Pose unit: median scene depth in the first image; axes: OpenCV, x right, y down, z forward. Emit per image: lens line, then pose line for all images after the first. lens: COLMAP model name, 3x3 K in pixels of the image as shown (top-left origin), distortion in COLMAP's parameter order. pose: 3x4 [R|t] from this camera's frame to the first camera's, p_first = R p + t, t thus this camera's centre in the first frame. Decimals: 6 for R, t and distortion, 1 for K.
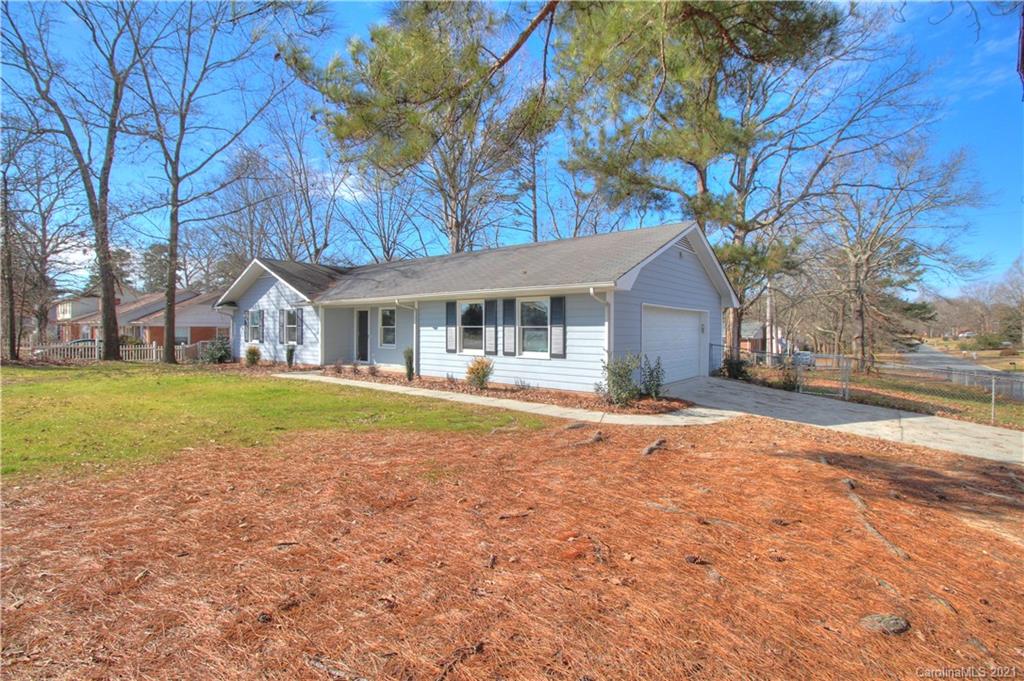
lens RADIAL K [[484.2, 0, 510.1], [0, 484.2, 331.7], [0, 0, 1]] dist [-0.003889, -0.000422]
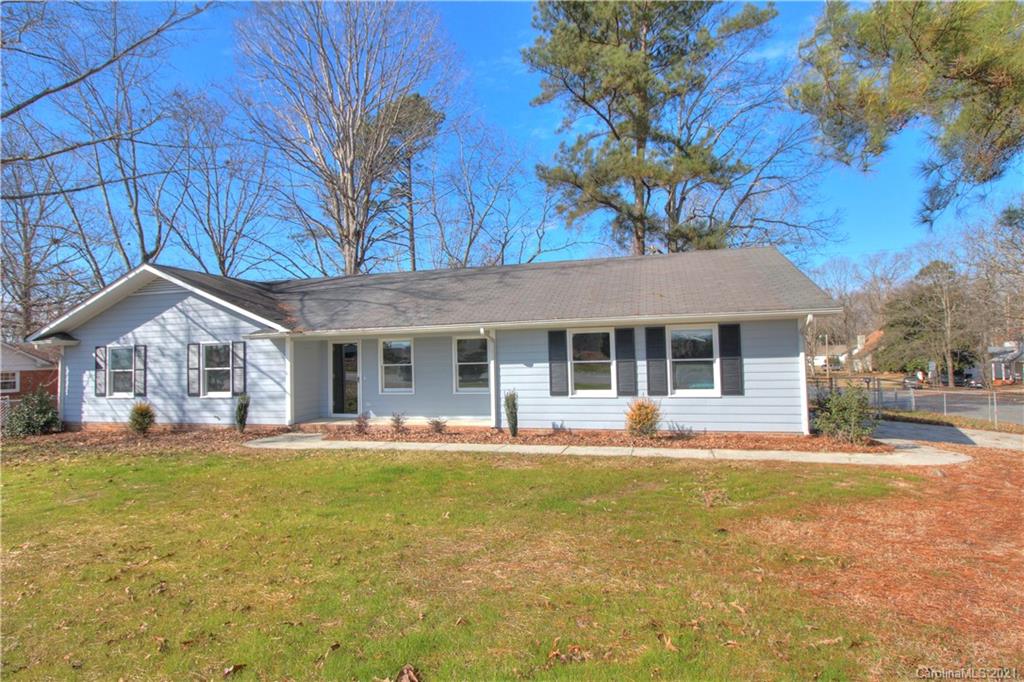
lens RADIAL K [[524.1, 0, 517.1], [0, 524.1, 338.0], [0, 0, 1]] dist [-0.000319, -0.000380]
pose [[0.911063, -0.017444, 0.411898, -0.414762], [0.032774, 0.999007, -0.030183, -0.020896], [-0.410962, 0.040998, 0.910730, 0.192884]]
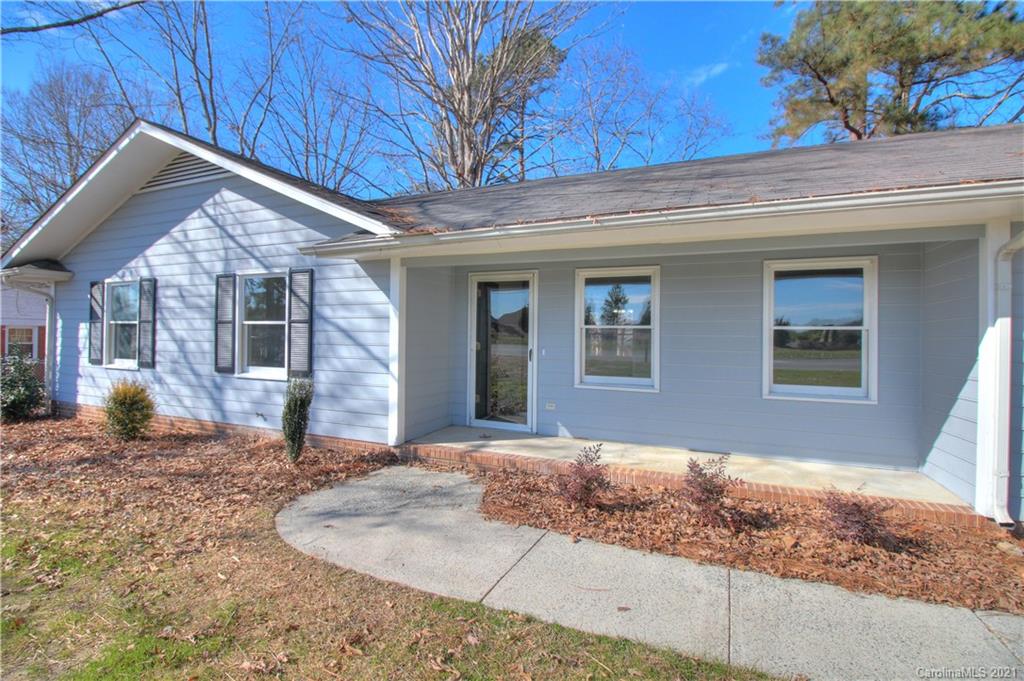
lens RADIAL K [[471.7, 0, 512.0], [0, 471.7, 340.5], [0, 0, 1]] dist [0.001116, -0.000137]
pose [[0.962968, 0.001433, 0.269611, -0.414412], [-0.004208, 0.999944, 0.009716, -0.003517], [-0.269582, -0.010491, 0.962920, 0.698360]]
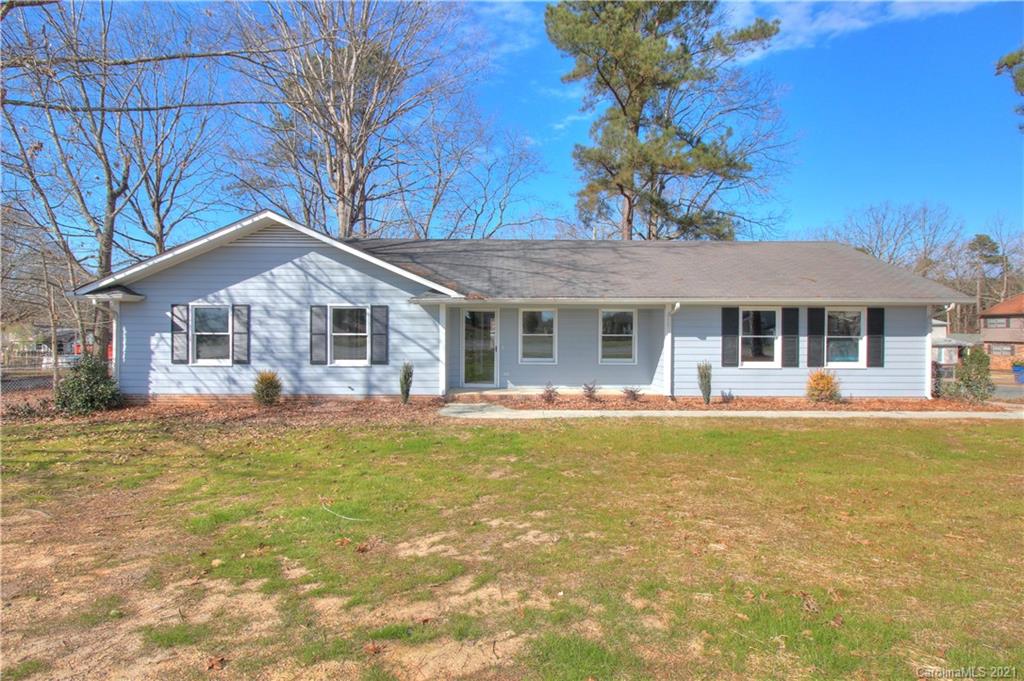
lens RADIAL K [[520.9, 0, 511.0], [0, 520.9, 330.6], [0, 0, 1]] dist [0.001168, 0.000207]
pose [[0.766720, -0.012015, 0.641869, -0.795379], [0.003290, 0.999885, 0.014786, -0.028032], [-0.641973, -0.009225, 0.766671, 0.416751]]
